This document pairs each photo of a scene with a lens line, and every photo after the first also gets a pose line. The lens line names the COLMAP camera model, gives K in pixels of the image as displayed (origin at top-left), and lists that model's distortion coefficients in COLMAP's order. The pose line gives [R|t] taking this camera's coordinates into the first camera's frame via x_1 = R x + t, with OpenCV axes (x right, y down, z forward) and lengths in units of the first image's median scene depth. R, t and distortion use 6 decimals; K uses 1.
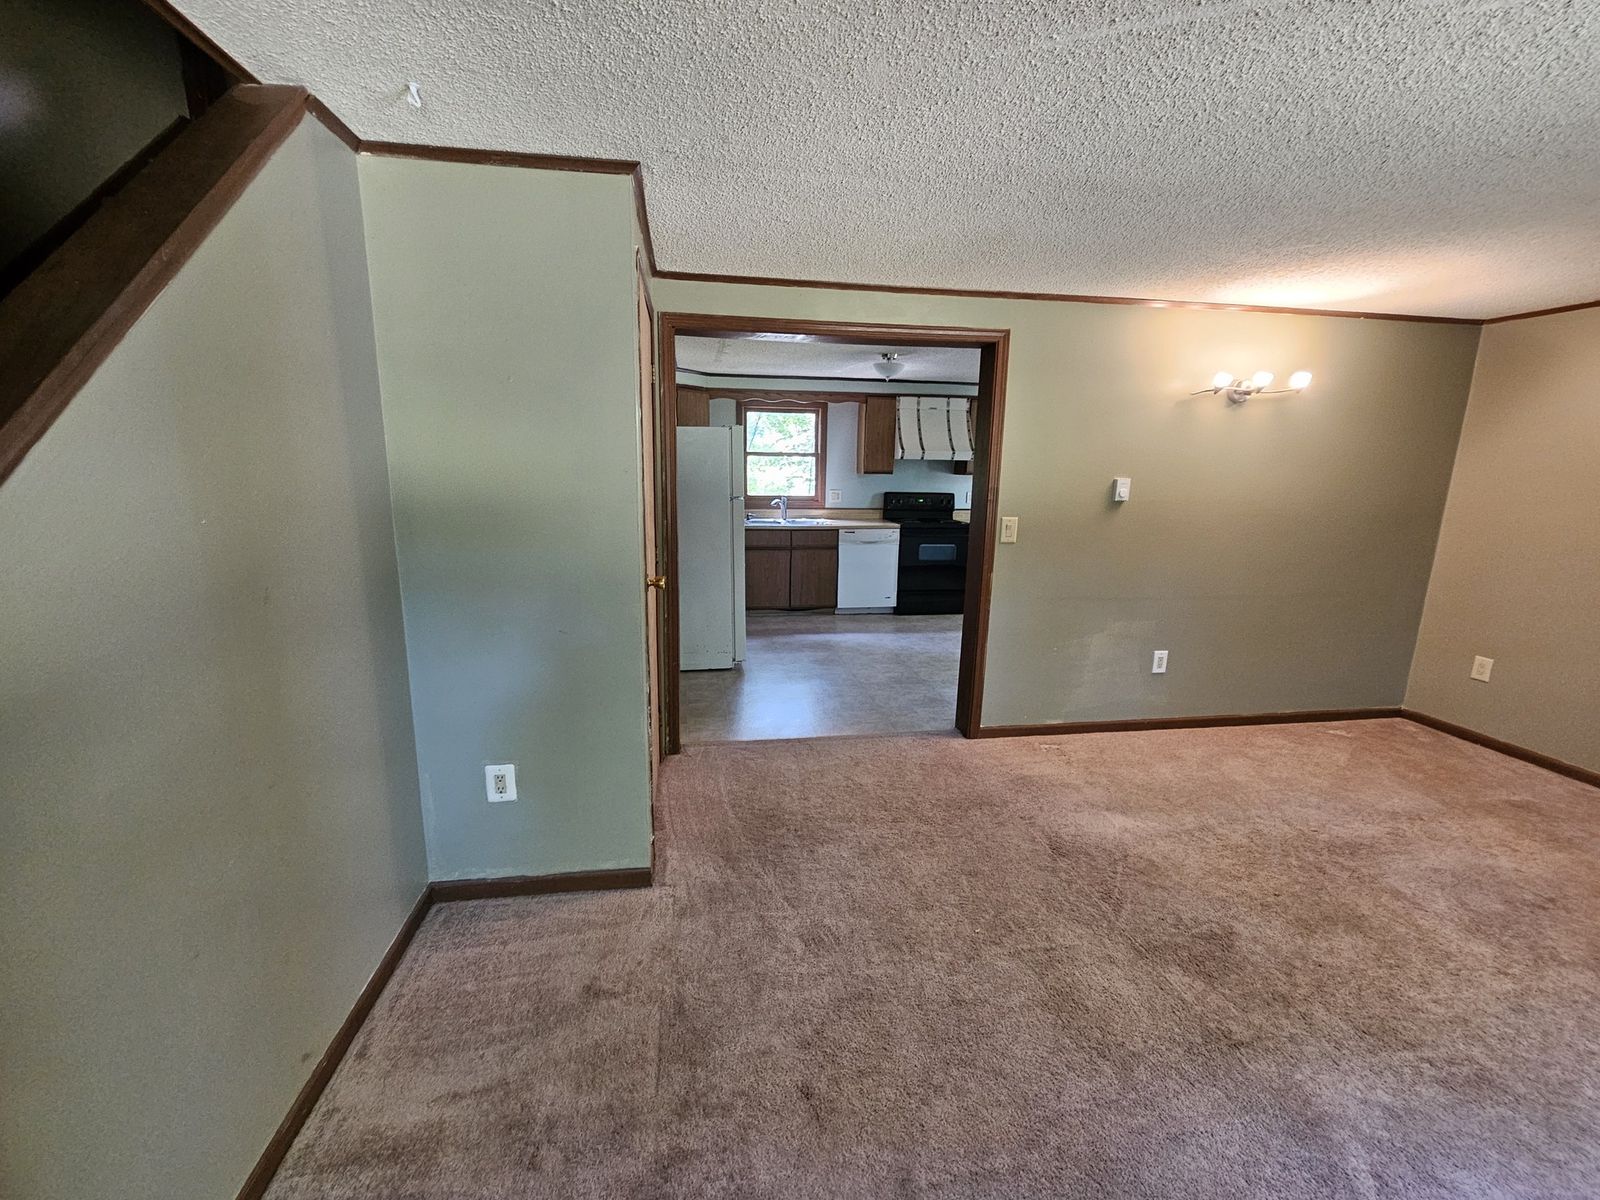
lens RADIAL K [[646.7, 0, 786.7], [0, 646.7, 604.7], [0, 0, 1]] dist [0.000916, 0.000008]
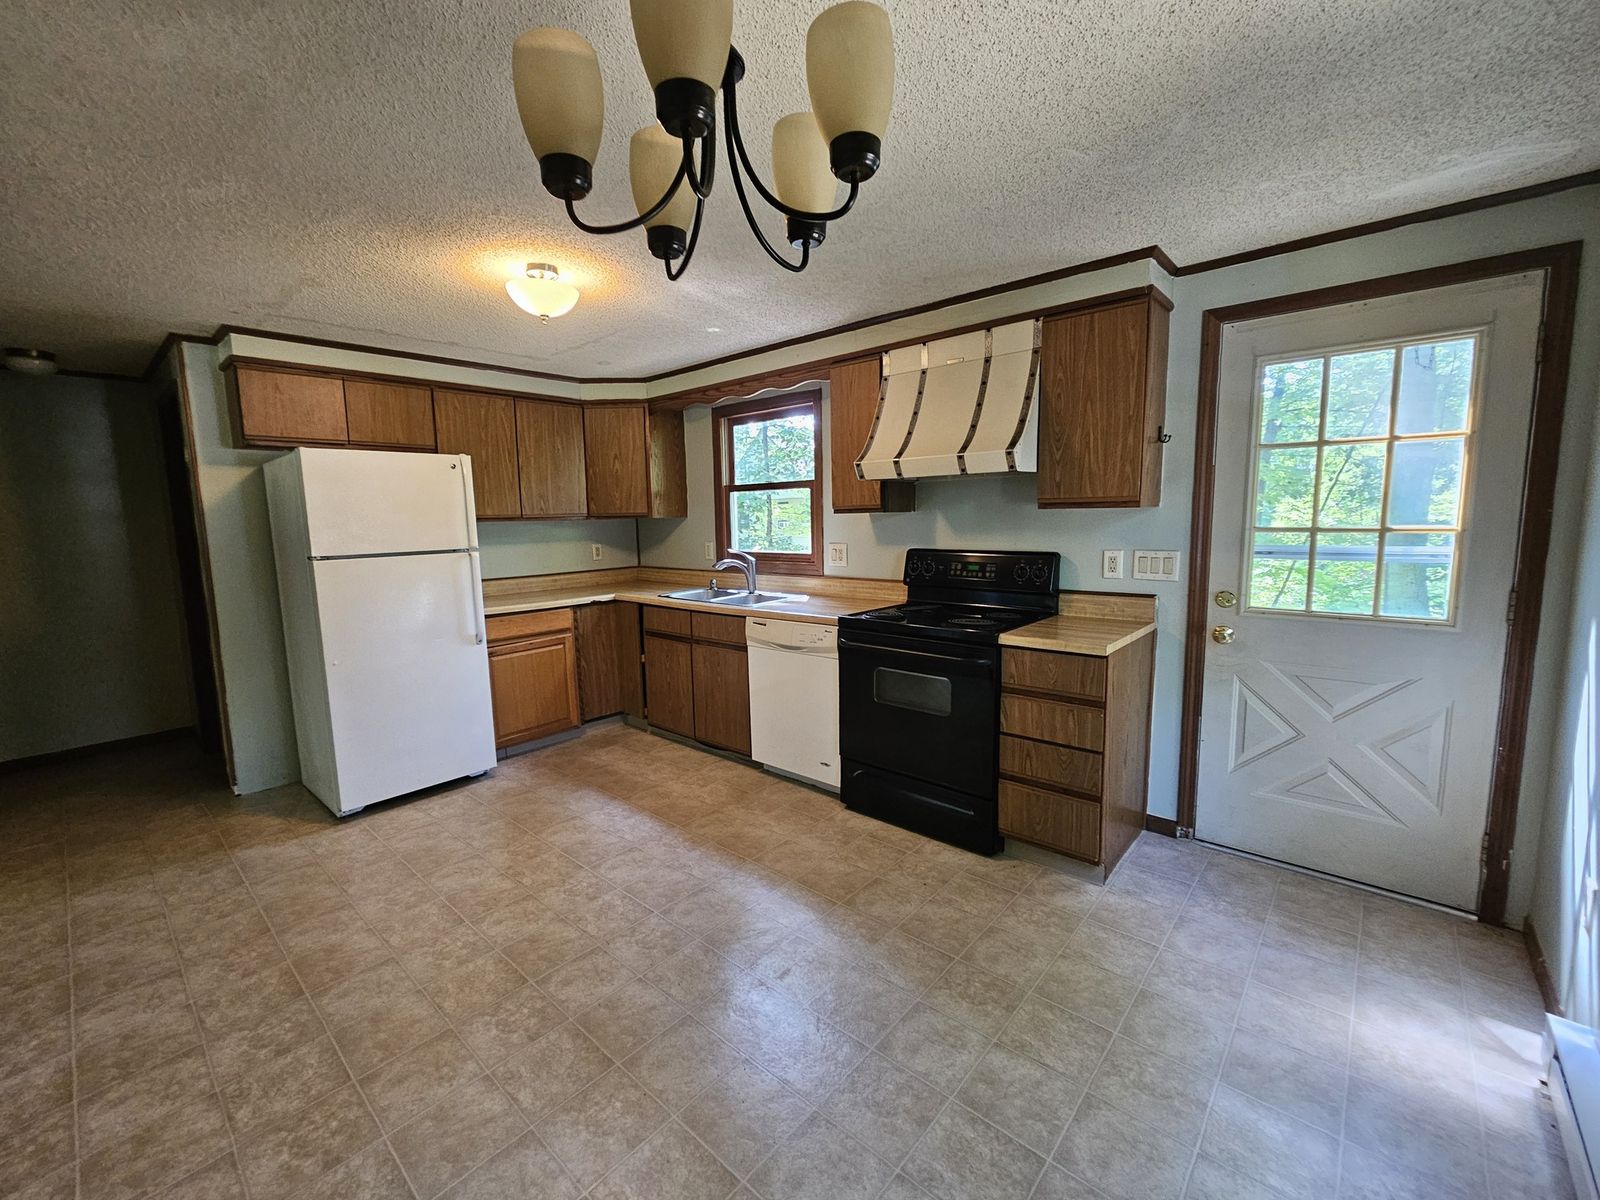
lens RADIAL K [[654.5, 0, 797.7], [0, 654.5, 600.2], [0, 0, 1]] dist [0.001893, -0.000201]
pose [[0.640990, 0.070358, -0.764318, 0.505317], [-0.135820, 0.990473, -0.022727, -0.118804], [0.755437, 0.118378, 0.644439, 0.652880]]
